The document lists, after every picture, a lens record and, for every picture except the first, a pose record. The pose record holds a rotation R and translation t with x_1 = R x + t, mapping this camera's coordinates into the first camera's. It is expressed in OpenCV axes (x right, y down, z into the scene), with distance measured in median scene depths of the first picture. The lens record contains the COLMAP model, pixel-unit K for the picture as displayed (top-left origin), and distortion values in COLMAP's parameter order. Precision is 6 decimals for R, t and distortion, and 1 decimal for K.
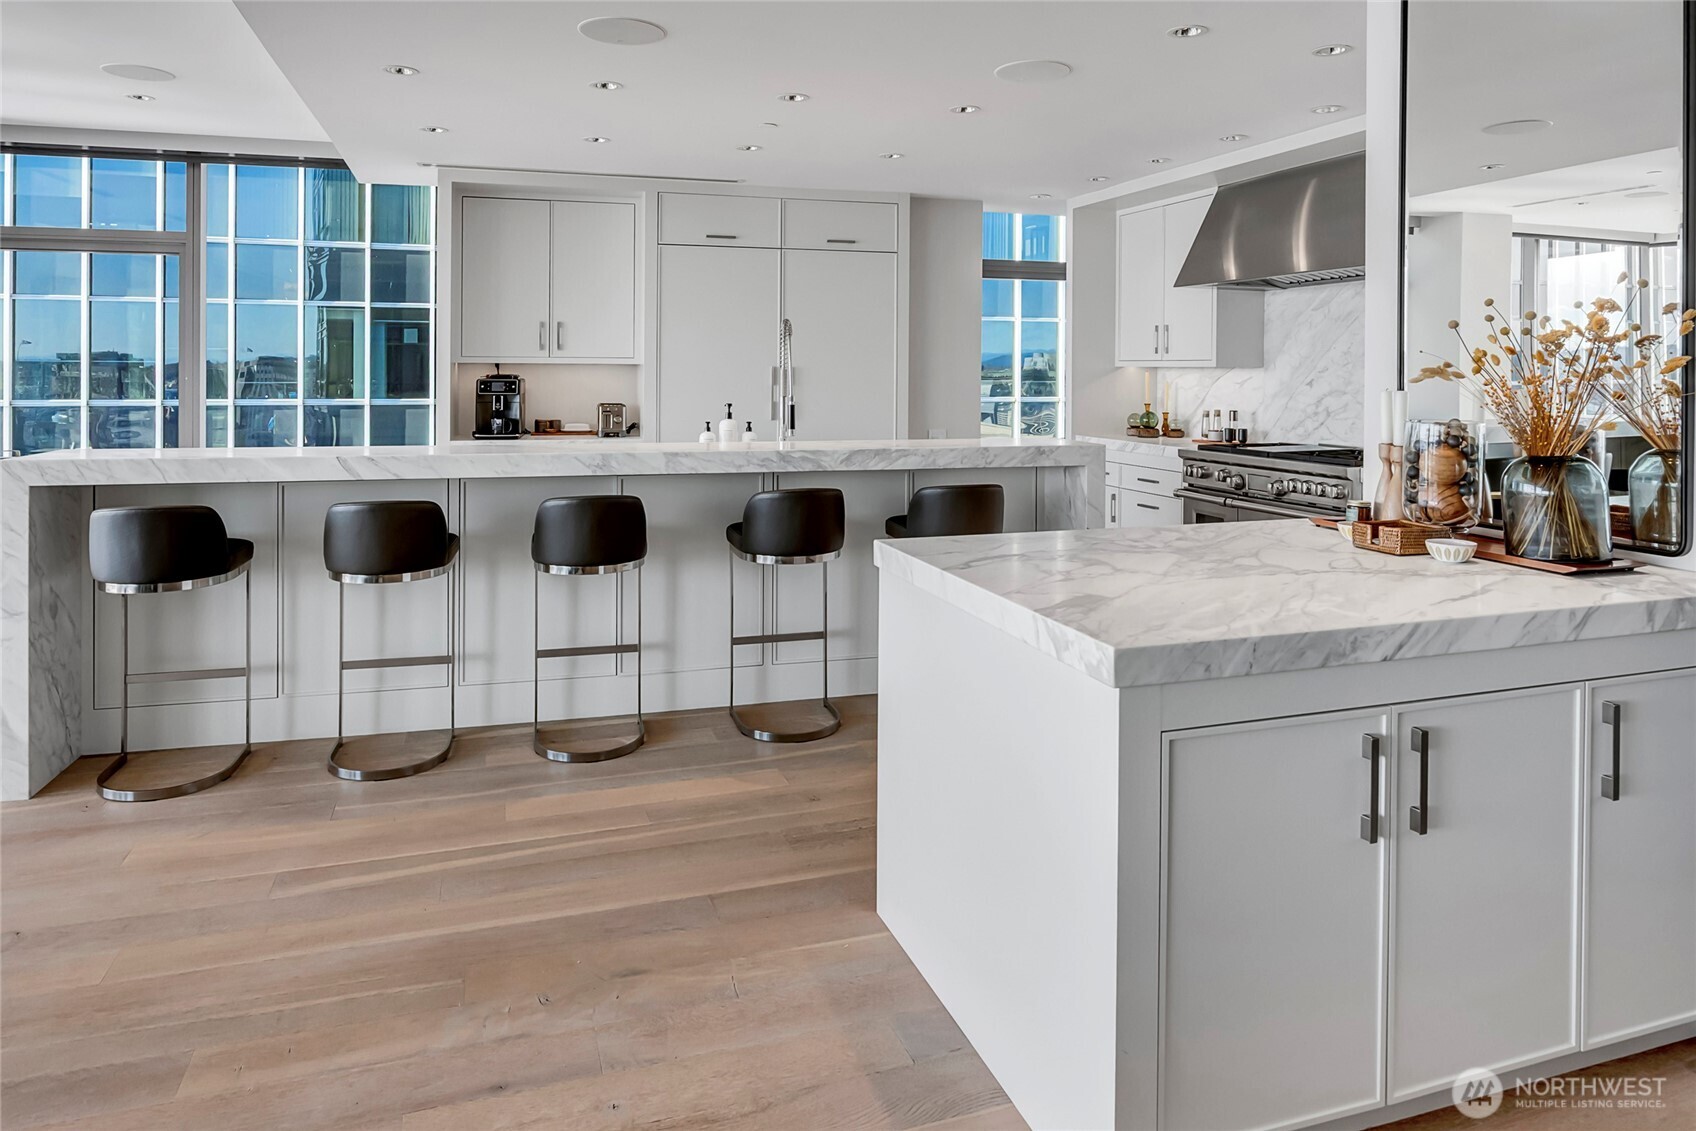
lens RADIAL K [[1046.5, 0, 848.0], [0, 1046.5, 565.5], [0, 0, 1]] dist [-0.000504, 0.000349]
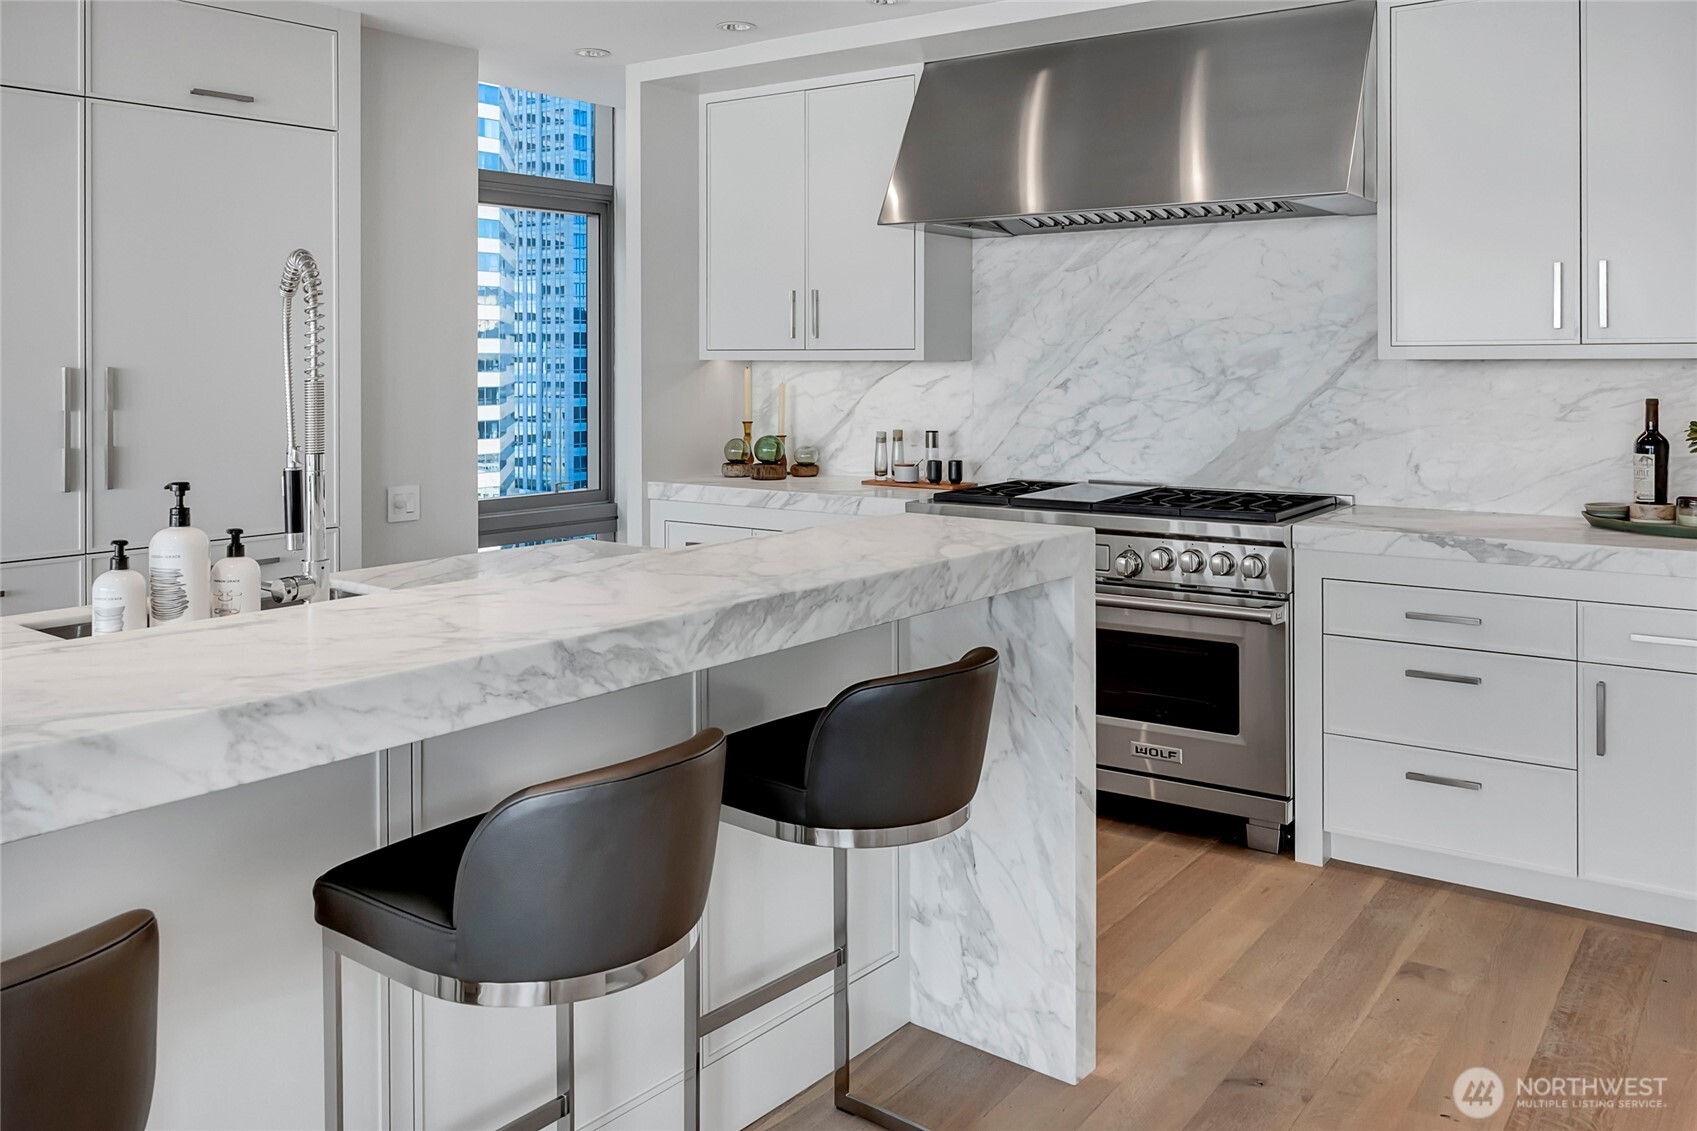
lens RADIAL K [[1434.9, 0, 850.9], [0, 1434.9, 448.2], [0, 0, 1]] dist [-0.000011, -0.000400]
pose [[0.817645, -0.043058, 0.574111, -0.156374], [0.112125, 0.990015, -0.085436, -0.077583], [-0.564699, 0.134228, 0.814308, 0.377427]]
